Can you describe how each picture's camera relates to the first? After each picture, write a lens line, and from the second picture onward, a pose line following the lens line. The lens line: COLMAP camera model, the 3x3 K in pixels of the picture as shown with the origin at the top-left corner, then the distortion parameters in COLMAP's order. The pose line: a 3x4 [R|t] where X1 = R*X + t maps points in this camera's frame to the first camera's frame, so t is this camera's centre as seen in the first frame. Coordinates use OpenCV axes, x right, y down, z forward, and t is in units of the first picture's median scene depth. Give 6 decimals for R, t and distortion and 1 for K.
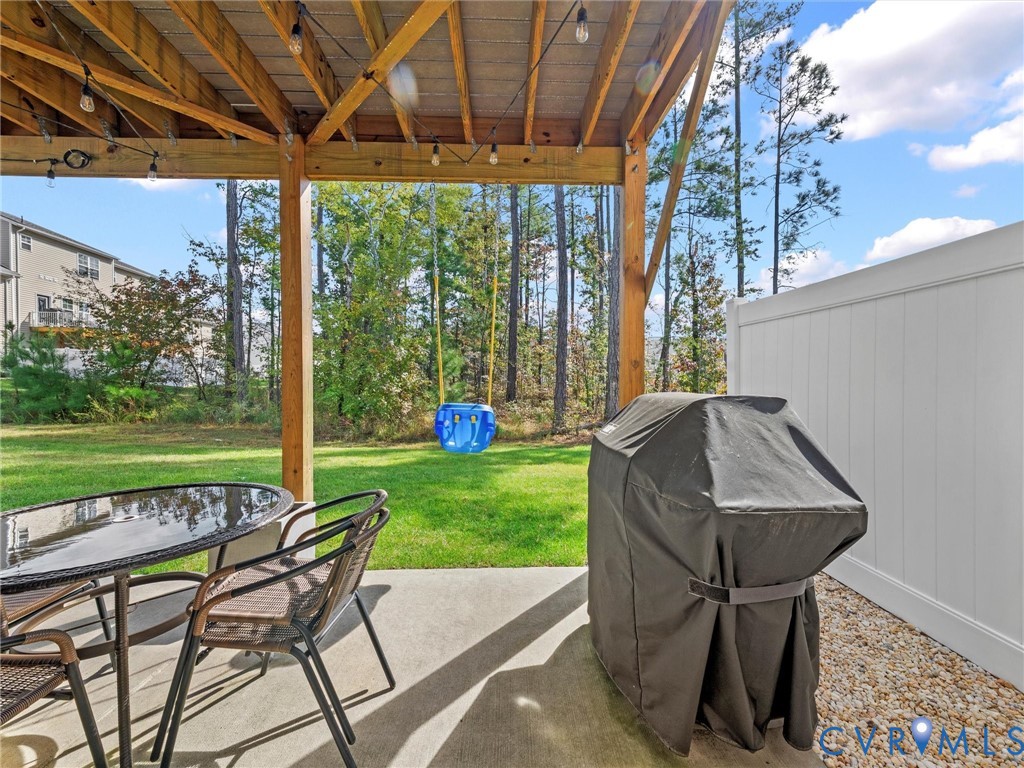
lens RADIAL K [[409.7, 0, 520.1], [0, 409.7, 382.3], [0, 0, 1]] dist [-0.006820, 0.000443]
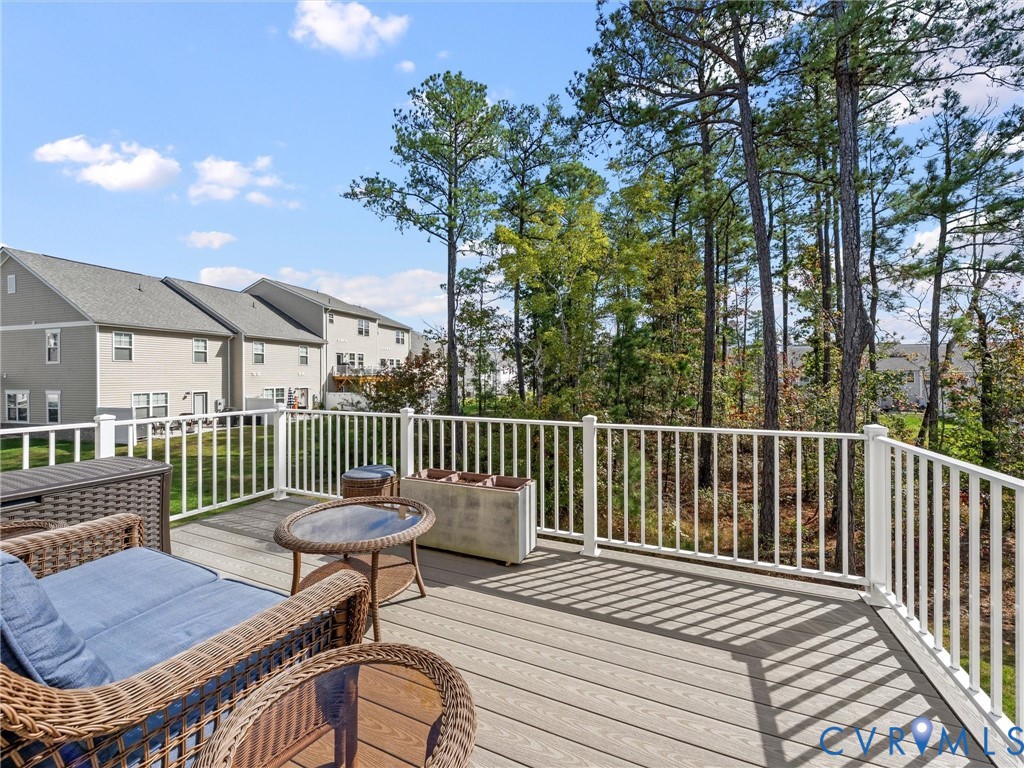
lens RADIAL K [[409.7, 0, 515.6], [0, 409.7, 379.6], [0, 0, 1]] dist [-0.006820, 0.000443]
pose [[0.897240, 0.000522, -0.441543, 0.005325], [-0.004888, 0.999950, -0.008751, -0.284149], [0.441516, 0.010010, 0.897197, -0.010528]]
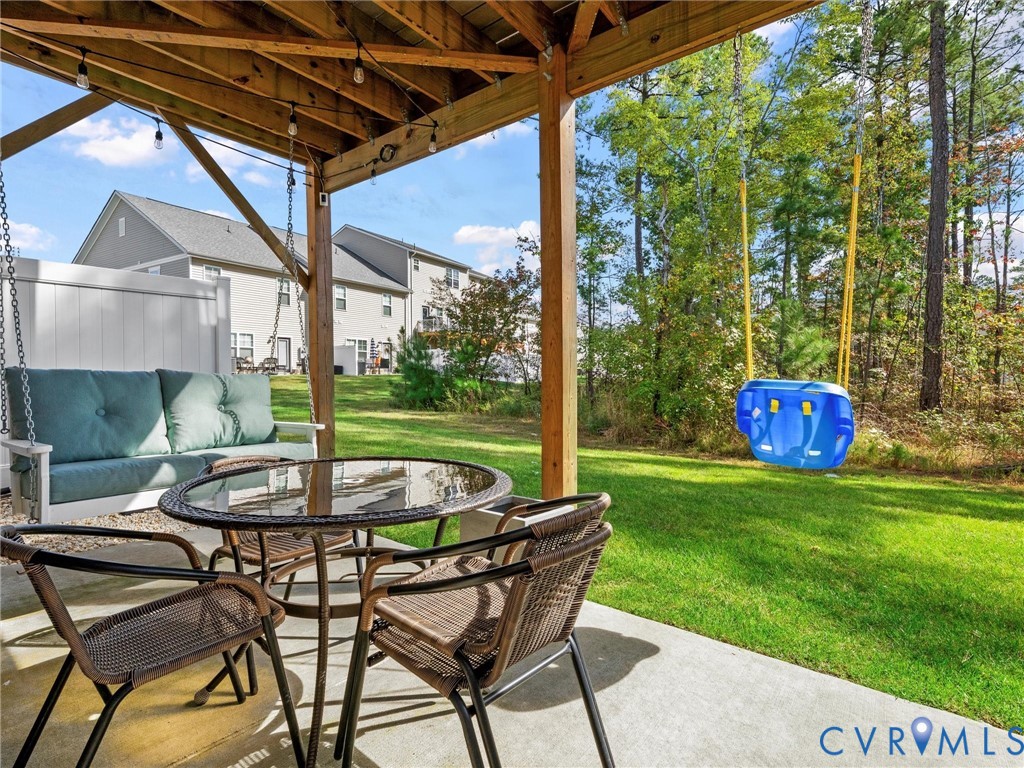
lens RADIAL K [[509.4, 0, 502.7], [0, 509.4, 378.0], [0, 0, 1]] dist [0.005404, -0.003951]
pose [[0.749845, 0.001834, -0.661611, 0.007690], [-0.005489, 0.999979, -0.003449, 0.010443], [0.661591, 0.006218, 0.749839, 0.036288]]
